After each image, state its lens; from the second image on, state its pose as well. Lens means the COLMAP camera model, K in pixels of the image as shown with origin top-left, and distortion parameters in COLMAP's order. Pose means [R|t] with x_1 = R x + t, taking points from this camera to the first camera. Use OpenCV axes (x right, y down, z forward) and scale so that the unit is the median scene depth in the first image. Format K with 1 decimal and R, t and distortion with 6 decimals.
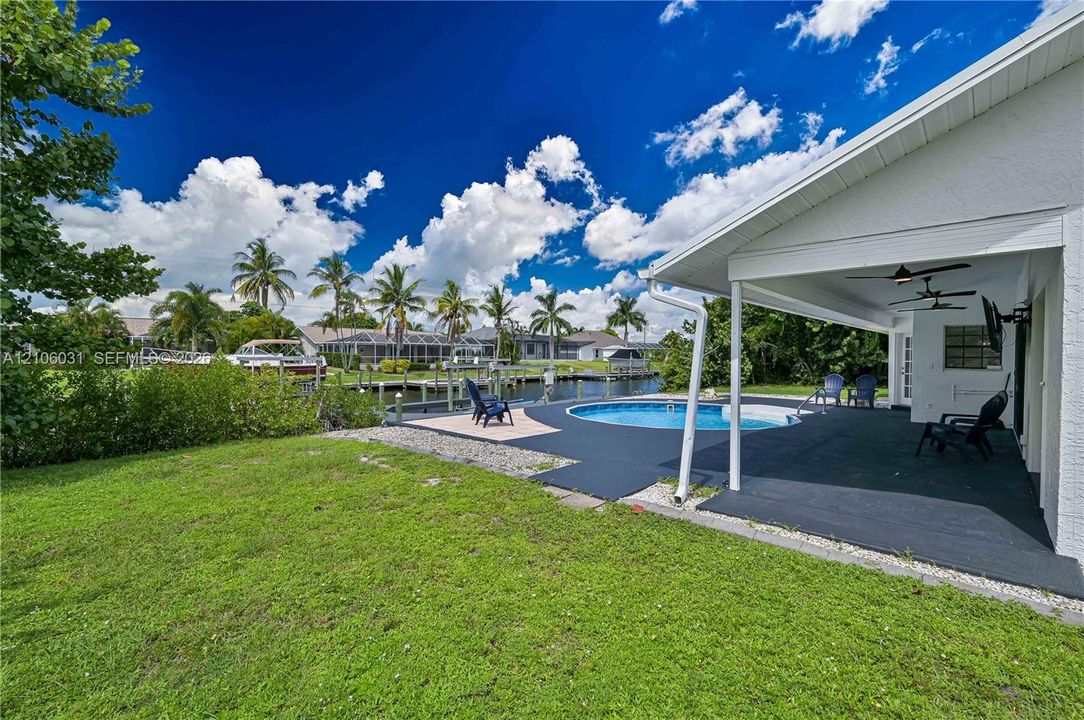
lens RADIAL K [[476.5, 0, 534.0], [0, 476.5, 364.7], [0, 0, 1]] dist [0.002371, -0.000498]
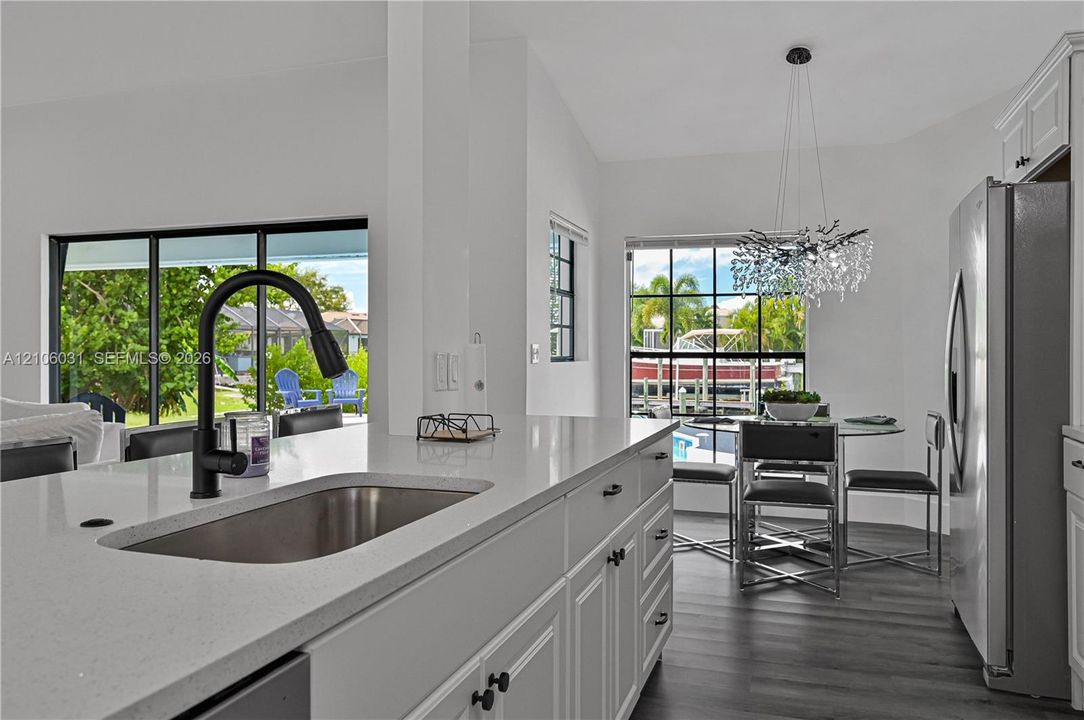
lens RADIAL K [[789.2, 0, 541.3], [0, 789.2, 343.6], [0, 0, 1]] dist [-0.003141, 0.001752]
pose [[0.422109, -0.013939, -0.906438, 0.264934], [-0.019963, 0.999496, -0.024666, 0.002861], [0.906325, 0.028507, 0.421619, 0.150377]]
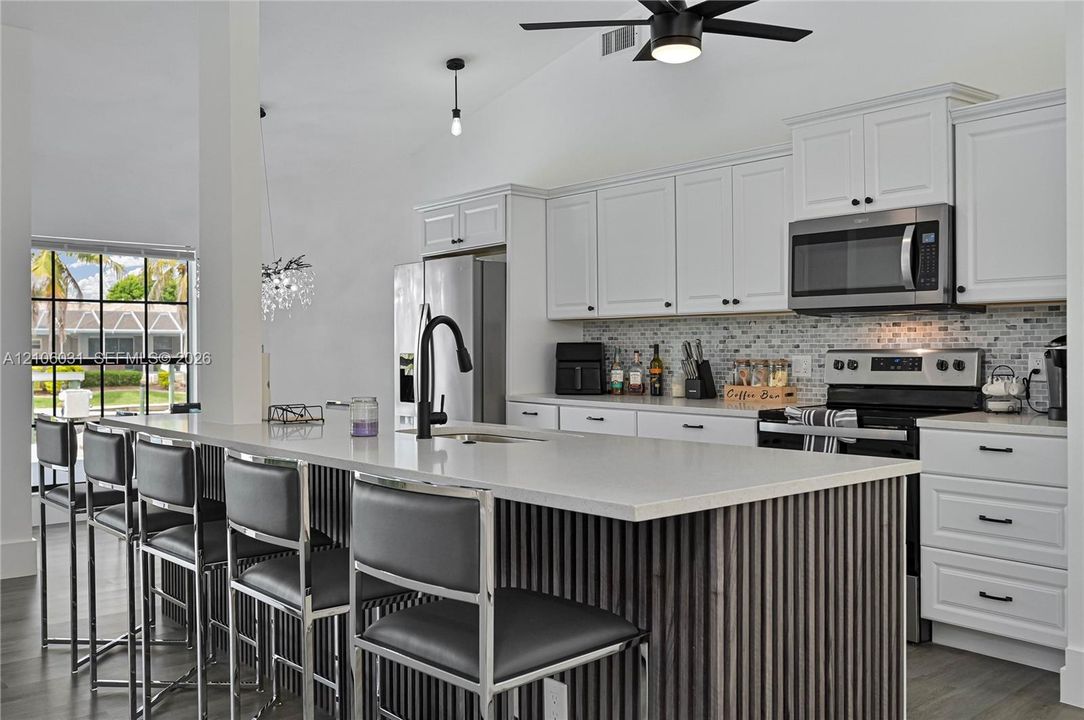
lens RADIAL K [[936.3, 0, 543.4], [0, 936.3, 349.2], [0, 0, 1]] dist [-0.013933, 0.012328]
pose [[0.995669, -0.012163, -0.092167, 0.248980], [0.009634, 0.999566, -0.027834, 0.003781], [0.092465, 0.026825, 0.995354, 0.096176]]
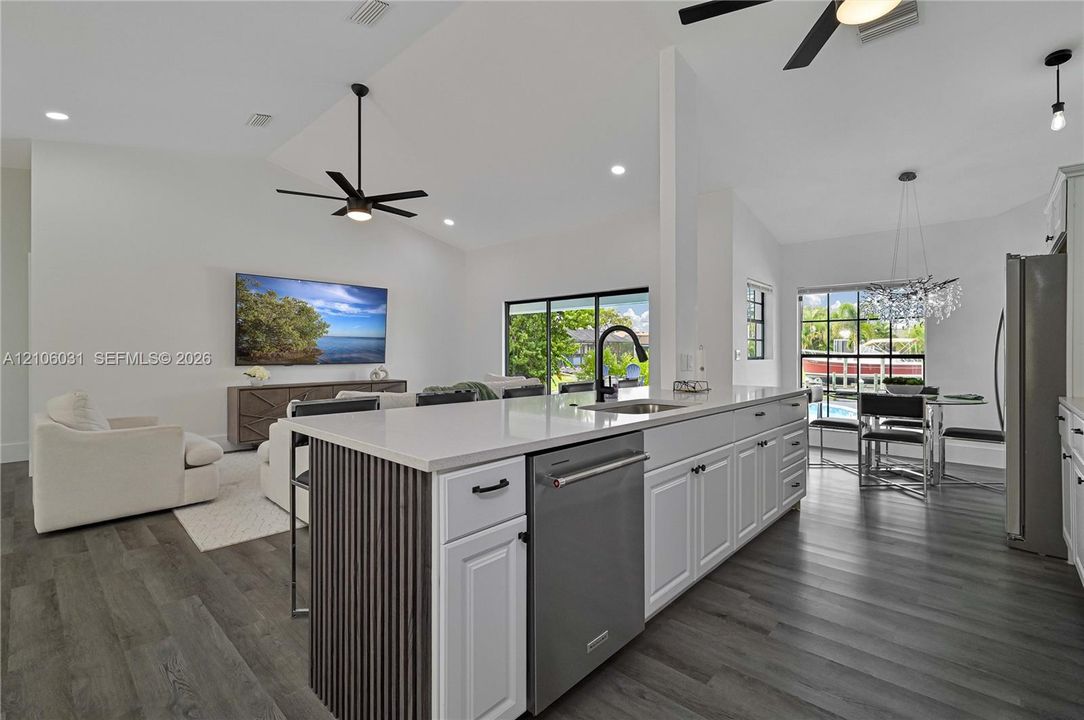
lens RADIAL K [[476.5, 0, 547.9], [0, 476.5, 352.1], [0, 0, 1]] dist [0.002371, -0.000498]
pose [[0.019325, -0.009423, -0.999769, 0.283245], [-0.024930, 0.999640, -0.009903, 0.003202], [0.999502, 0.025116, 0.019083, 0.145332]]
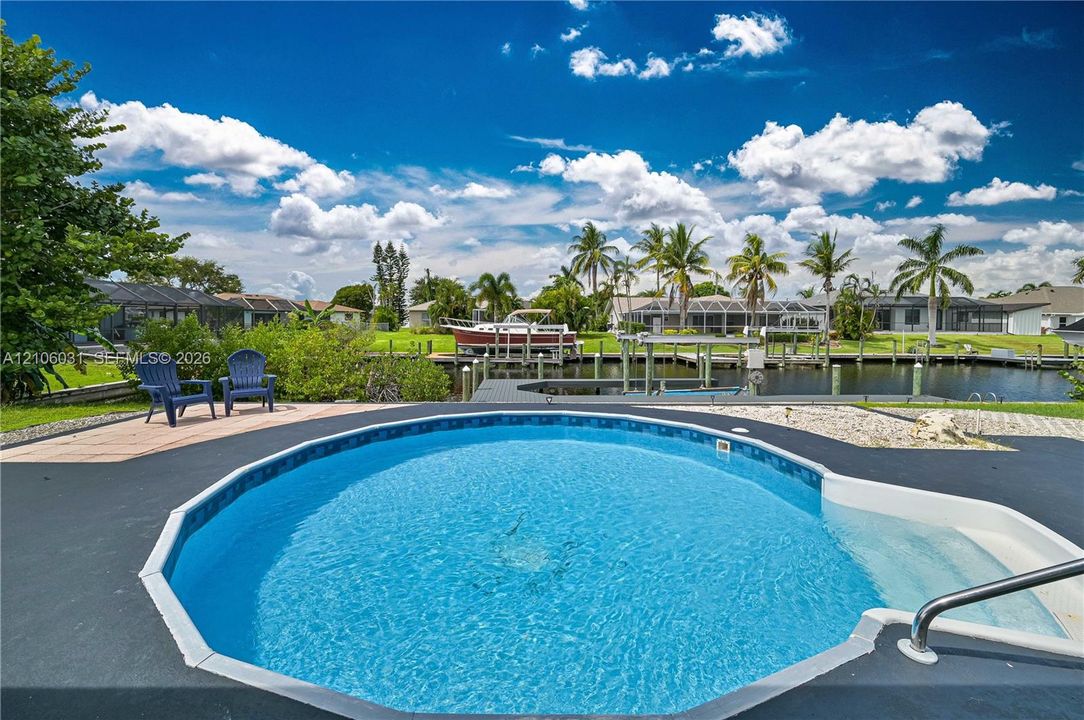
lens RADIAL K [[457.4, 0, 541.9], [0, 457.4, 331.1], [0, 0, 1]] dist [-0.000671, -0.000341]
pose [[0.701007, 0.010545, -0.713076, 0.125533], [-0.017764, 0.999839, -0.002678, -0.000598], [0.712933, 0.014544, 0.701081, 0.175305]]
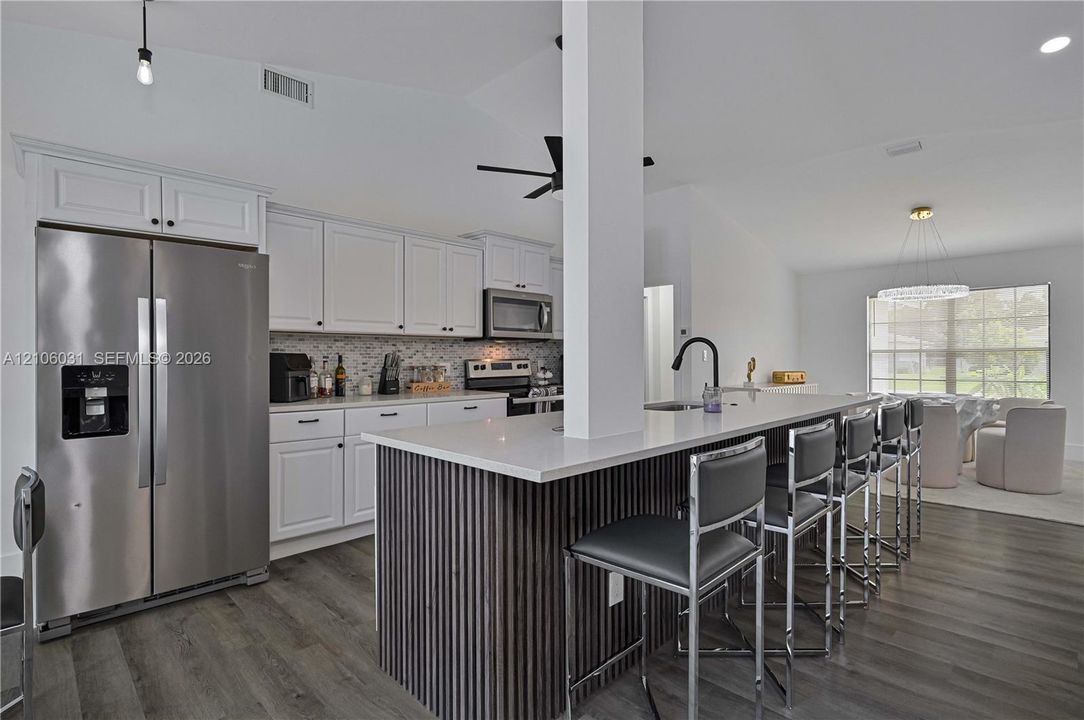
lens RADIAL K [[529.9, 0, 538.8], [0, 529.9, 360.9], [0, 0, 1]] dist [0.003185, 0.000255]
pose [[0.035891, -0.011205, 0.999293, 0.180607], [0.033054, 0.999403, 0.010019, 0.001473], [-0.998809, 0.032671, 0.036240, 0.168089]]
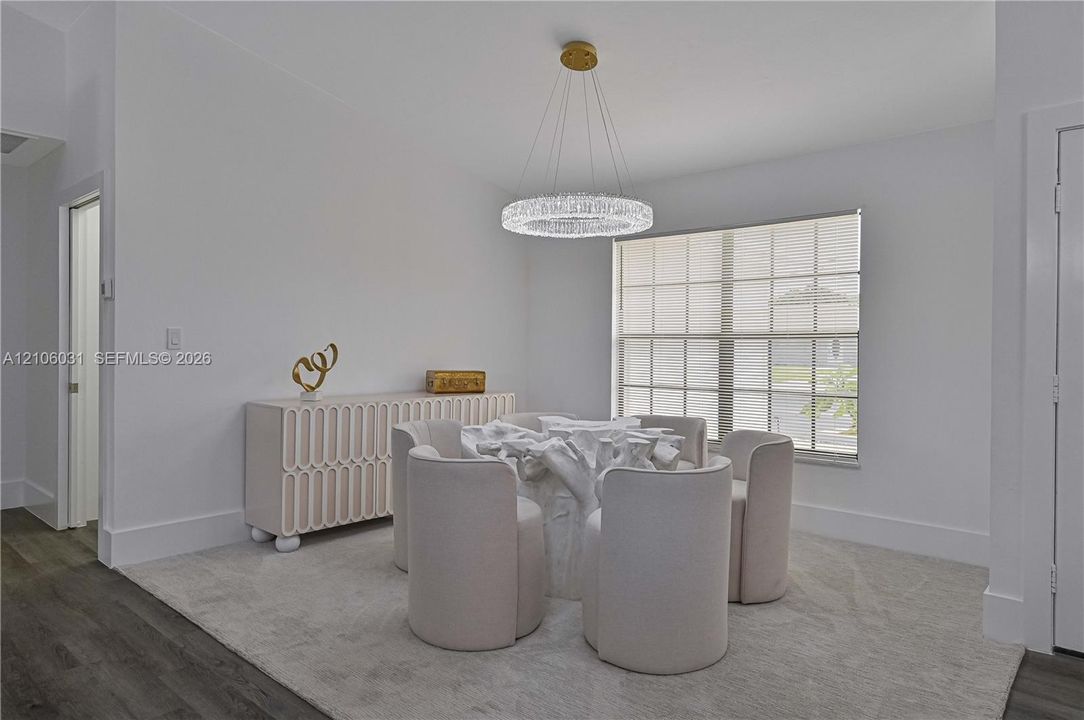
lens RADIAL K [[677.7, 0, 542.1], [0, 677.7, 352.3], [0, 0, 1]] dist [-0.004044, 0.000072]
pose [[-0.030210, -0.017478, 0.999391, 0.221424], [0.019089, 0.999655, 0.018059, 0.003615], [-0.999361, 0.019623, -0.029866, 0.103850]]
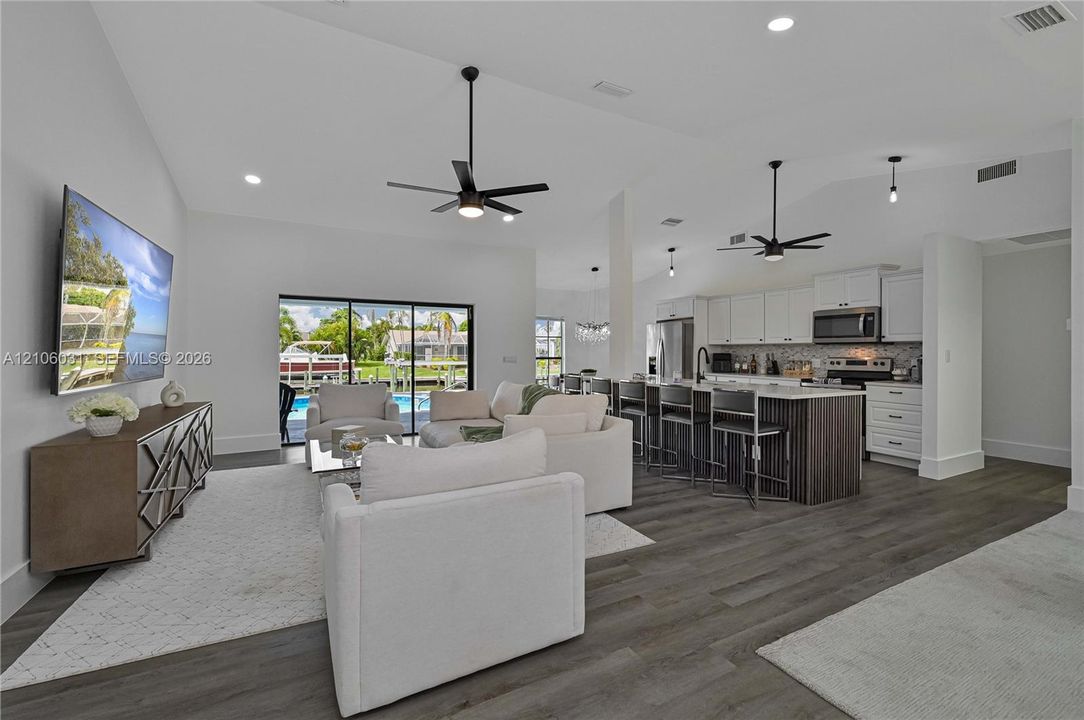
lens RADIAL K [[451.7, 0, 543.2], [0, 451.7, 355.4], [0, 0, 1]] dist [0.000909, -0.000499]
pose [[0.946525, -0.003320, -0.322614, 0.236385], [-0.003635, 0.999774, -0.020954, 0.003839], [0.322610, 0.021007, 0.946299, 0.054780]]
